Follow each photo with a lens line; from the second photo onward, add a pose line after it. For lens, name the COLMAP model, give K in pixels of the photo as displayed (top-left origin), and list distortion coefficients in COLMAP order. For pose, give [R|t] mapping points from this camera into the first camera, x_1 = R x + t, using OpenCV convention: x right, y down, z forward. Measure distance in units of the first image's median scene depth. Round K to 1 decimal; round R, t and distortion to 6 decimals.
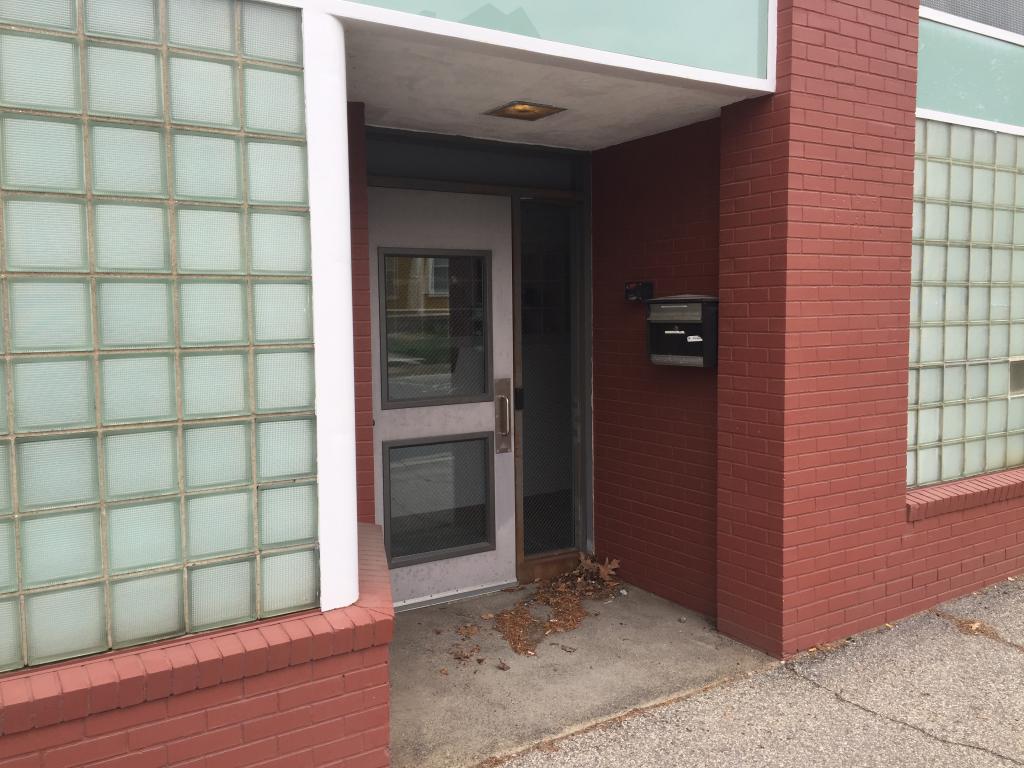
lens RADIAL K [[883.4, 0, 514.4], [0, 883.4, 384.0], [0, 0, 1]] dist [0.038551, -0.006608]
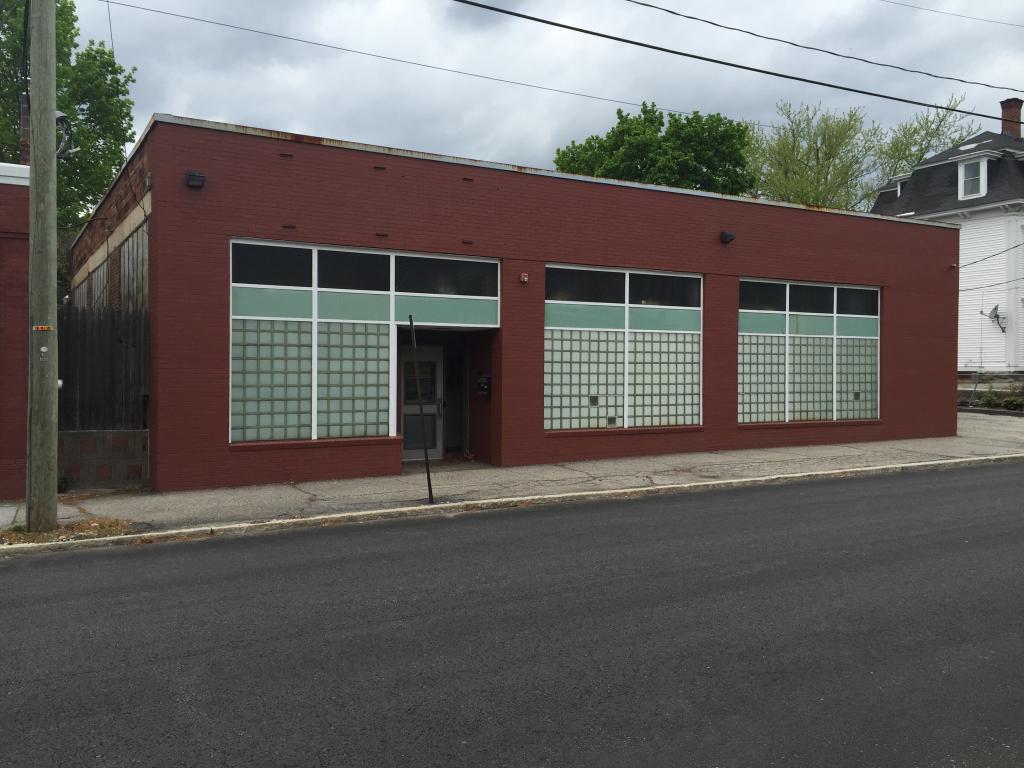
lens RADIAL K [[883.4, 0, 510.9], [0, 883.4, 375.6], [0, 0, 1]] dist [0.038551, -0.006608]
pose [[0.998684, 0.015351, -0.048943, 0.501248], [-0.019248, 0.996595, -0.080173, 0.204929], [0.047545, 0.081009, 0.995579, -2.805311]]
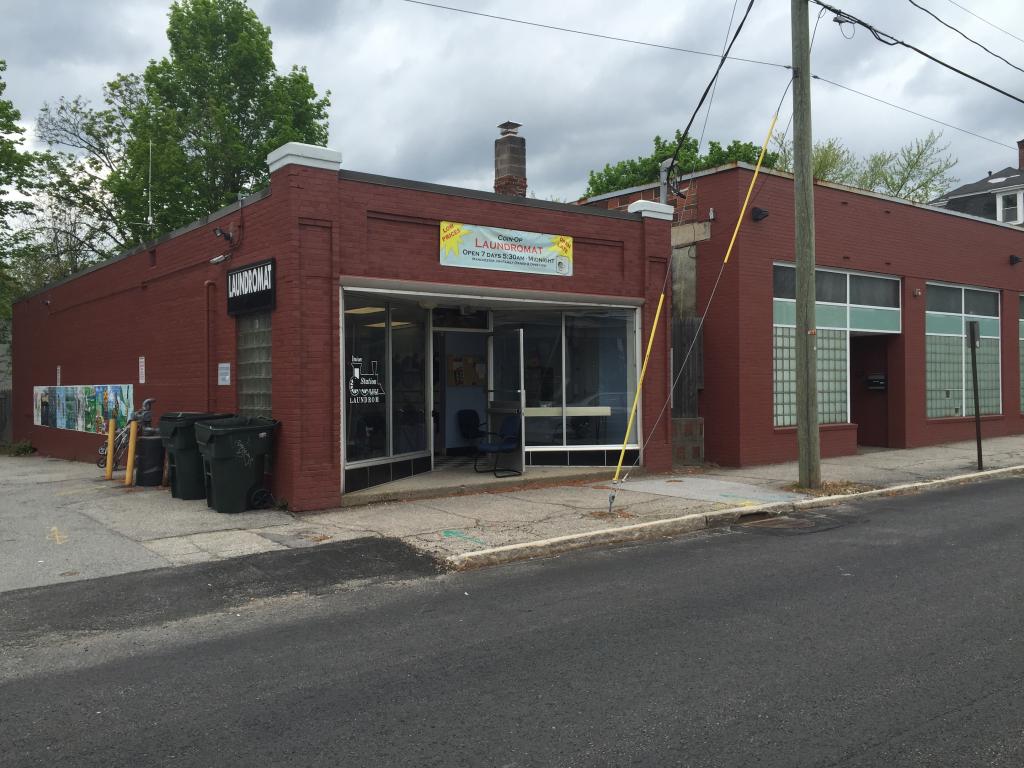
lens RADIAL K [[883.4, 0, 512.1], [0, 883.4, 386.7], [0, 0, 1]] dist [0.038551, -0.006608]
pose [[0.995850, 0.004779, 0.090882, -2.146420], [0.002929, 0.996420, -0.084490, 0.356616], [-0.090961, 0.084406, 0.992271, -3.435146]]
